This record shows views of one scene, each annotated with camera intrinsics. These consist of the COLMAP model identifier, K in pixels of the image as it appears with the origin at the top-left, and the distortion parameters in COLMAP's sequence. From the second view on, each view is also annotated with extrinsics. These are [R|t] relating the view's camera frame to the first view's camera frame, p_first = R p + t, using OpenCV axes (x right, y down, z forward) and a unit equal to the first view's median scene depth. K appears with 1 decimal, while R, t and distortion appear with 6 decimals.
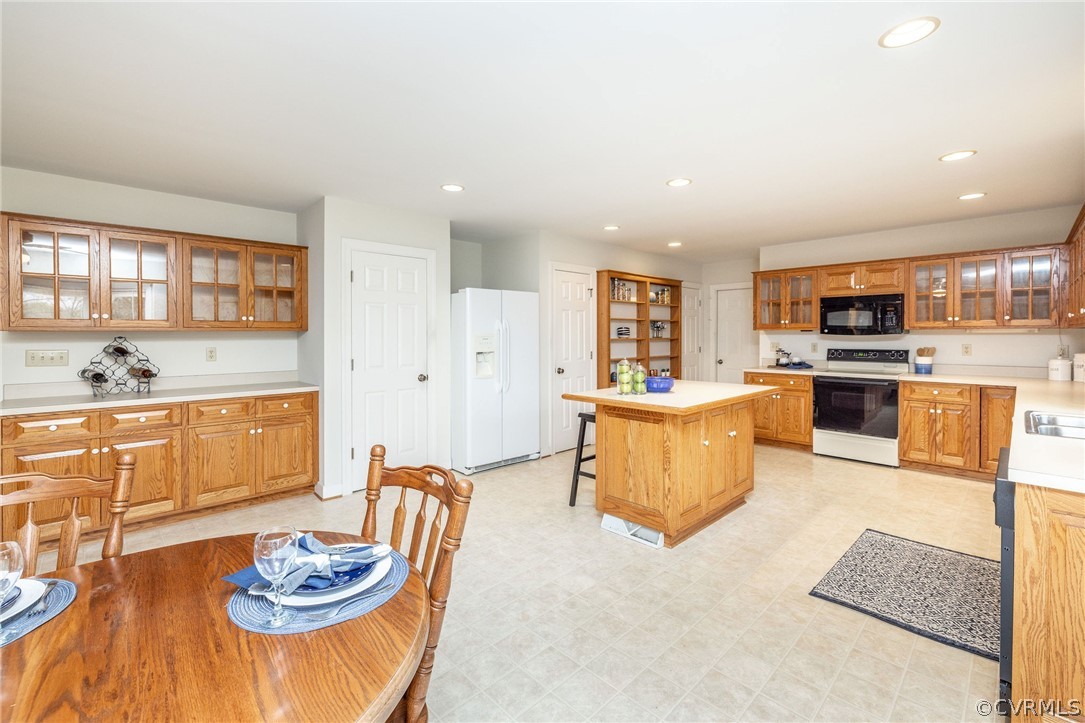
lens RADIAL K [[456.7, 0, 556.4], [0, 456.7, 336.6], [0, 0, 1]] dist [-0.000631, -0.000330]
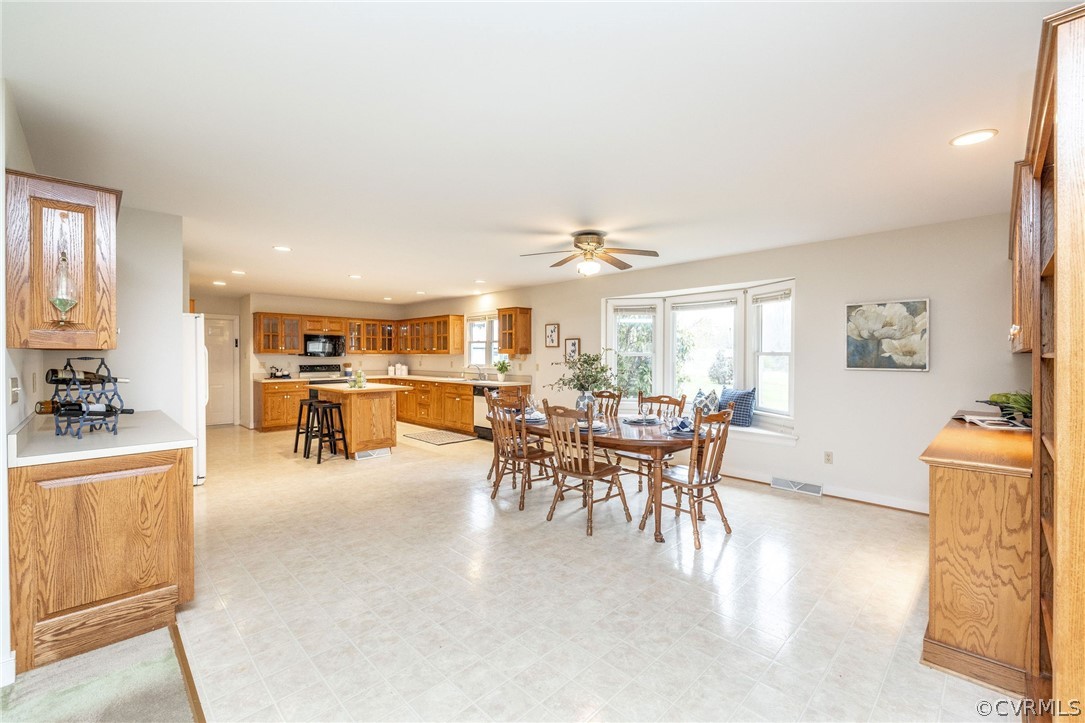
lens RADIAL K [[456.7, 0, 524.0], [0, 456.7, 360.9], [0, 0, 1]] dist [-0.000631, -0.000330]
pose [[0.030780, -0.009964, 0.999477, -1.116370], [0.004194, 0.999943, 0.009840, -0.001465], [-0.999517, 0.003889, 0.030820, 0.168663]]
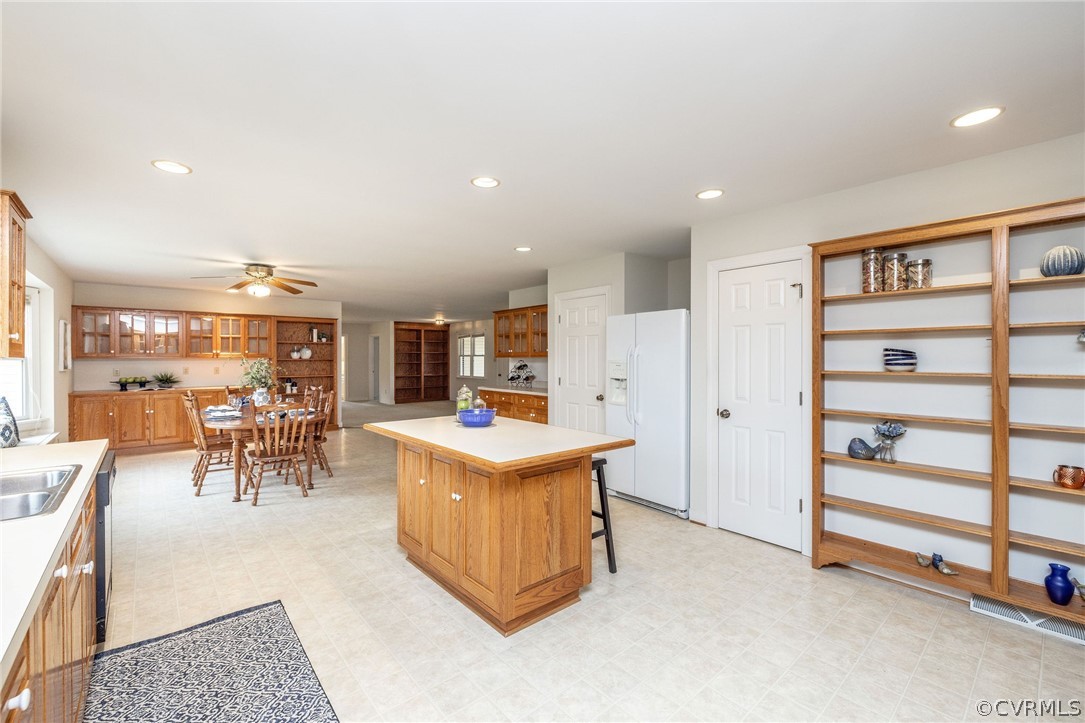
lens RADIAL K [[456.7, 0, 539.2], [0, 456.7, 356.1], [0, 0, 1]] dist [-0.000631, -0.000330]
pose [[-0.066235, -0.000563, -0.997804, 0.760236], [-0.003380, 0.999994, -0.000339, -0.013264], [0.997798, 0.003350, -0.066236, 0.799812]]
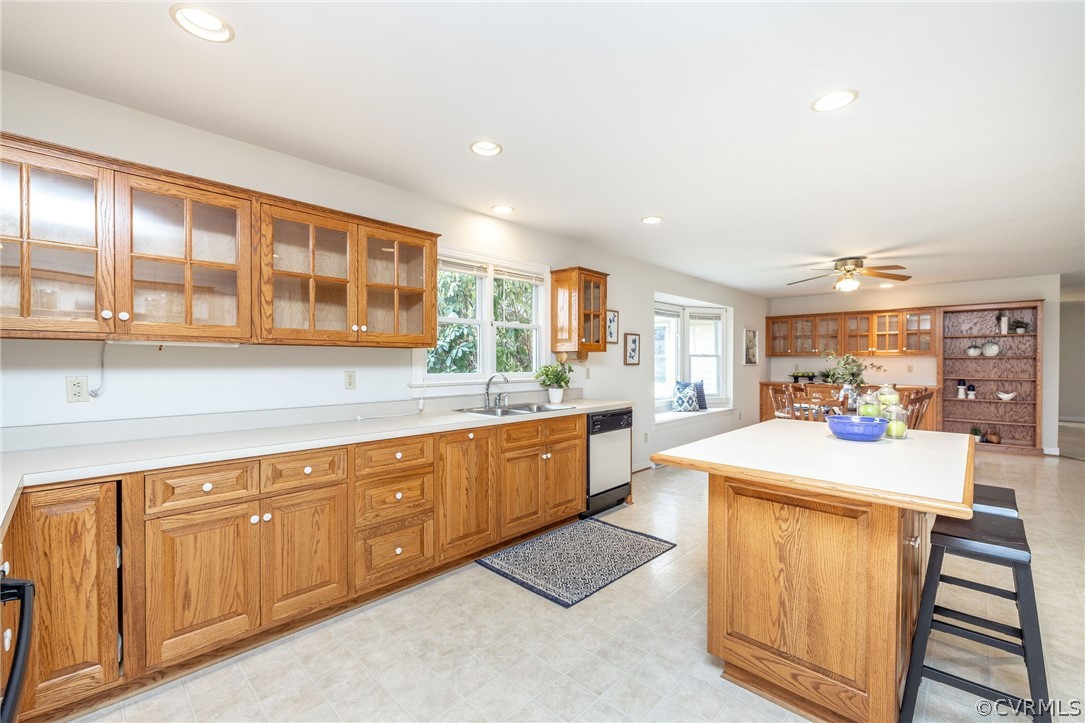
lens RADIAL K [[456.7, 0, 547.9], [0, 456.7, 366.8], [0, 0, 1]] dist [-0.000631, -0.000330]
pose [[-0.999382, 0.002750, -0.035038, 0.465249], [0.002129, 0.999840, 0.017733, 0.003085], [0.035081, 0.017648, -0.999229, 1.104947]]
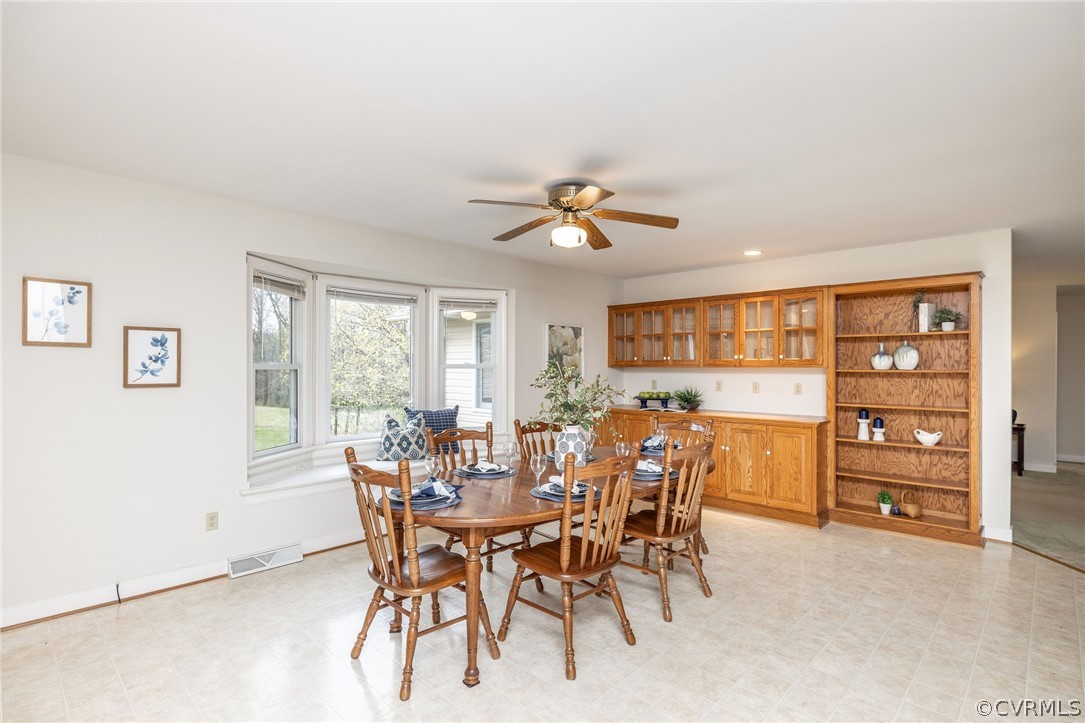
lens RADIAL K [[532.6, 0, 553.5], [0, 532.6, 367.5], [0, 0, 1]] dist [-0.010195, -0.000406]
pose [[-0.999520, -0.001403, -0.030953, -0.227377], [-0.001609, 0.999977, 0.006623, -0.010343], [0.030943, 0.006670, -0.999499, 0.720165]]
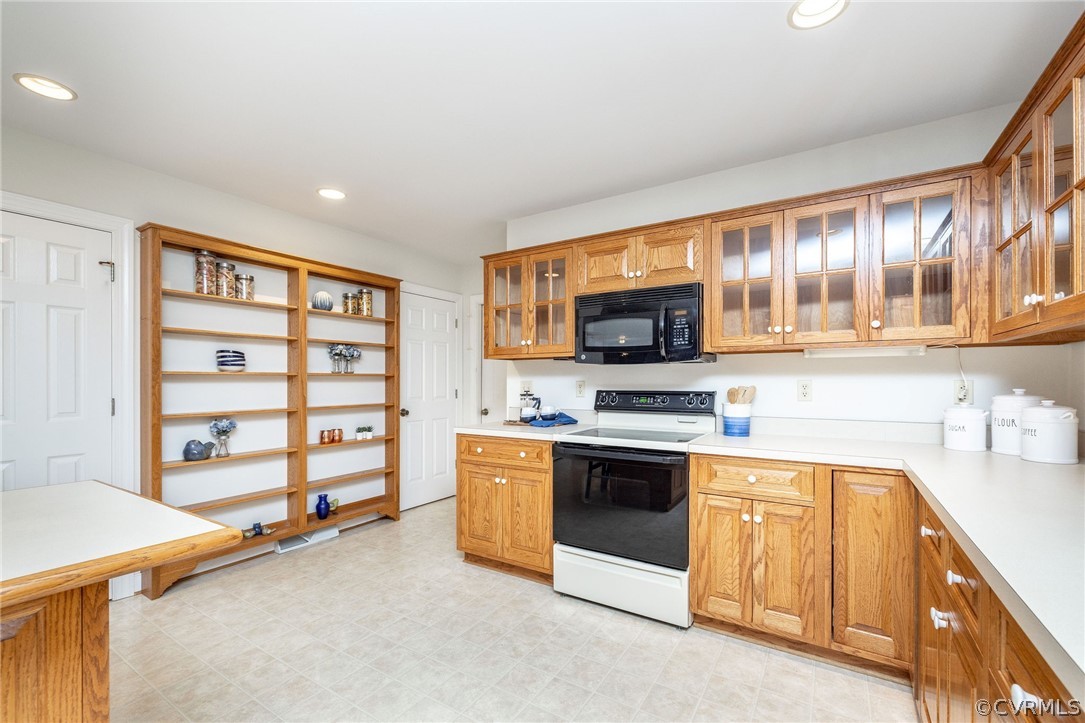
lens RADIAL K [[456.7, 0, 547.4], [0, 456.7, 379.1], [0, 0, 1]] dist [-0.000631, -0.000330]
pose [[0.973688, 0.000709, 0.227886, 0.449017], [0.000599, 0.999984, -0.005673, 0.017506], [-0.227886, 0.005660, 0.973671, 0.509436]]
